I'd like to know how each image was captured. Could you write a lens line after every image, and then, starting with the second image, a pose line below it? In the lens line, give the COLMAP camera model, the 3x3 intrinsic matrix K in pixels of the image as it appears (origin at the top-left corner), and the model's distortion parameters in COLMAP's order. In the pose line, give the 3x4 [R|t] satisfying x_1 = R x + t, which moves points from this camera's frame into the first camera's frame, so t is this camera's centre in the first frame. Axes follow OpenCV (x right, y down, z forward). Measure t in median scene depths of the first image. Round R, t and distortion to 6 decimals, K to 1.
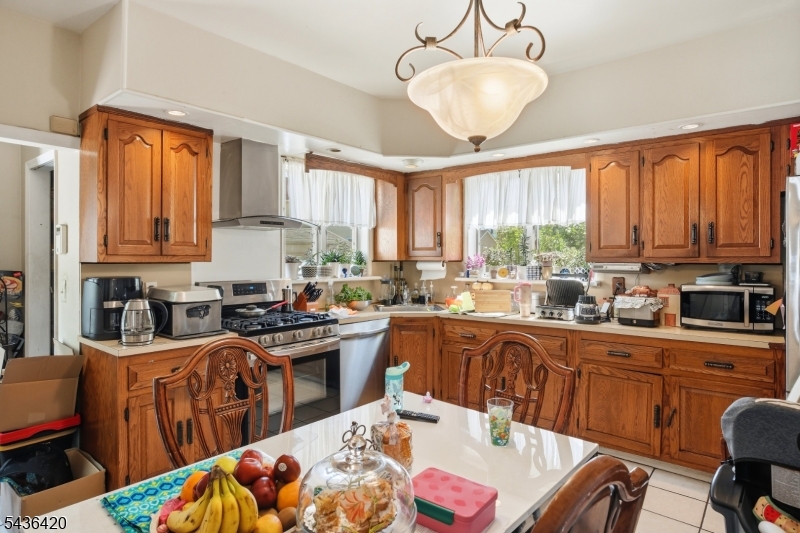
lens RADIAL K [[477.8, 0, 400.0], [0, 477.8, 266.5], [0, 0, 1]] dist [-0.000760, 0.000011]
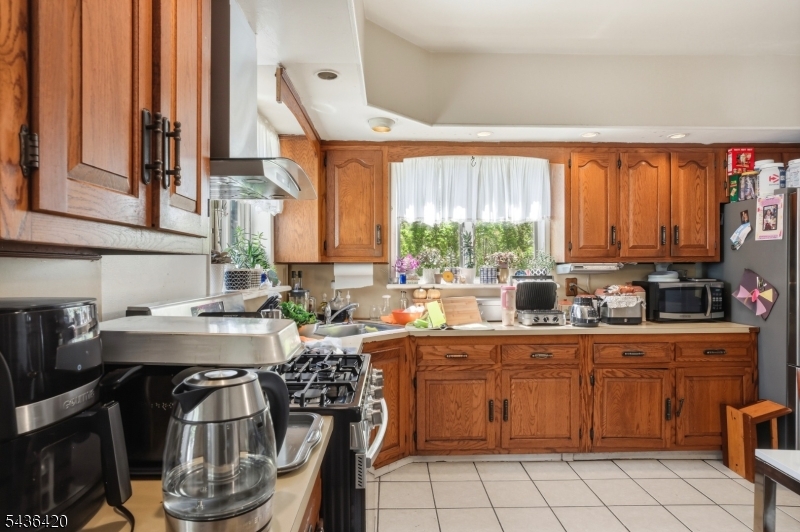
lens RADIAL K [[477.8, 0, 400.0], [0, 477.8, 266.0], [0, 0, 1]] dist [-0.000760, 0.000011]
pose [[0.744707, -0.004109, 0.667379, -0.535452], [0.017077, 0.999771, -0.012900, 0.005285], [-0.667173, 0.021003, 0.744606, 0.555276]]
